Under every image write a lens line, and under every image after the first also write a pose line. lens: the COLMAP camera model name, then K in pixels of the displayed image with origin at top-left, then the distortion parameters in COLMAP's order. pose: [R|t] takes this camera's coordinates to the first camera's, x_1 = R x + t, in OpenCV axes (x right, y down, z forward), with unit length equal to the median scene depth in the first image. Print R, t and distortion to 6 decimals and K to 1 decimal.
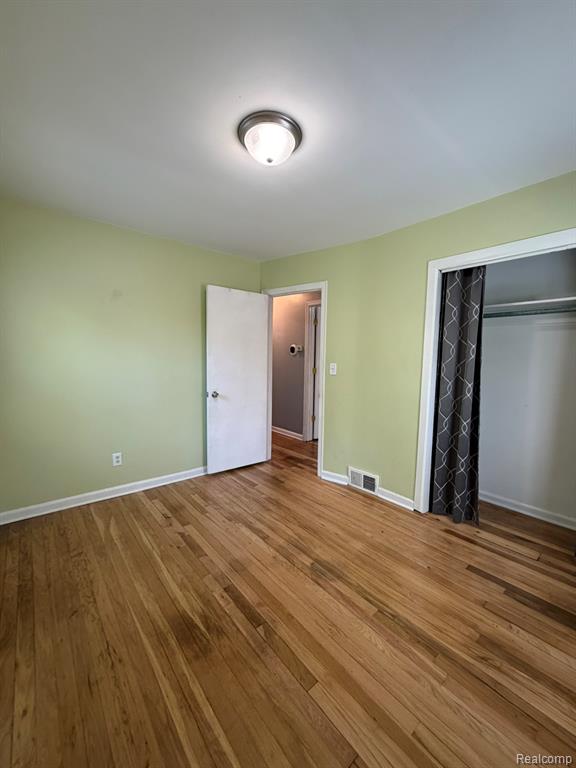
lens RADIAL K [[306.4, 0, 289.0], [0, 306.4, 383.7], [0, 0, 1]] dist [-0.000265, -0.000363]
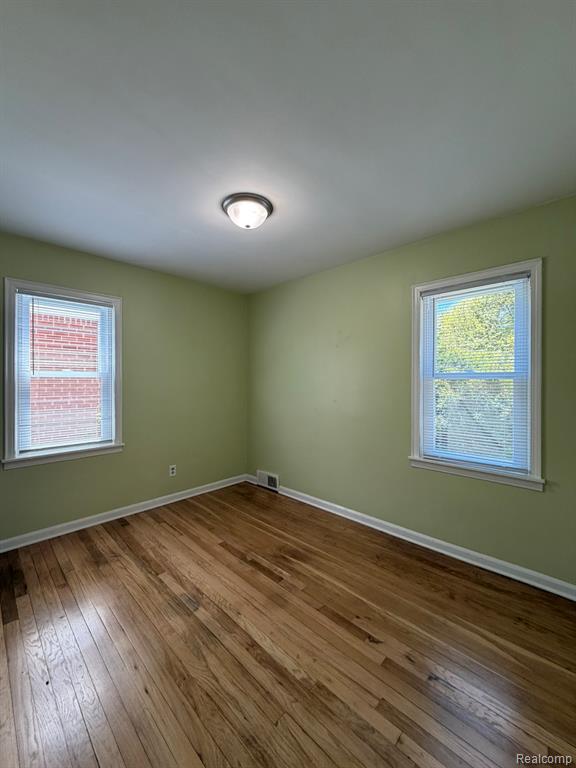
lens RADIAL K [[306.4, 0, 287.7], [0, 306.4, 381.5], [0, 0, 1]] dist [-0.000265, -0.000363]
pose [[-0.995500, -0.013584, -0.093781, -0.106902], [-0.022605, 0.995142, 0.095816, -0.190681], [0.092024, 0.097505, -0.990971, 2.033415]]
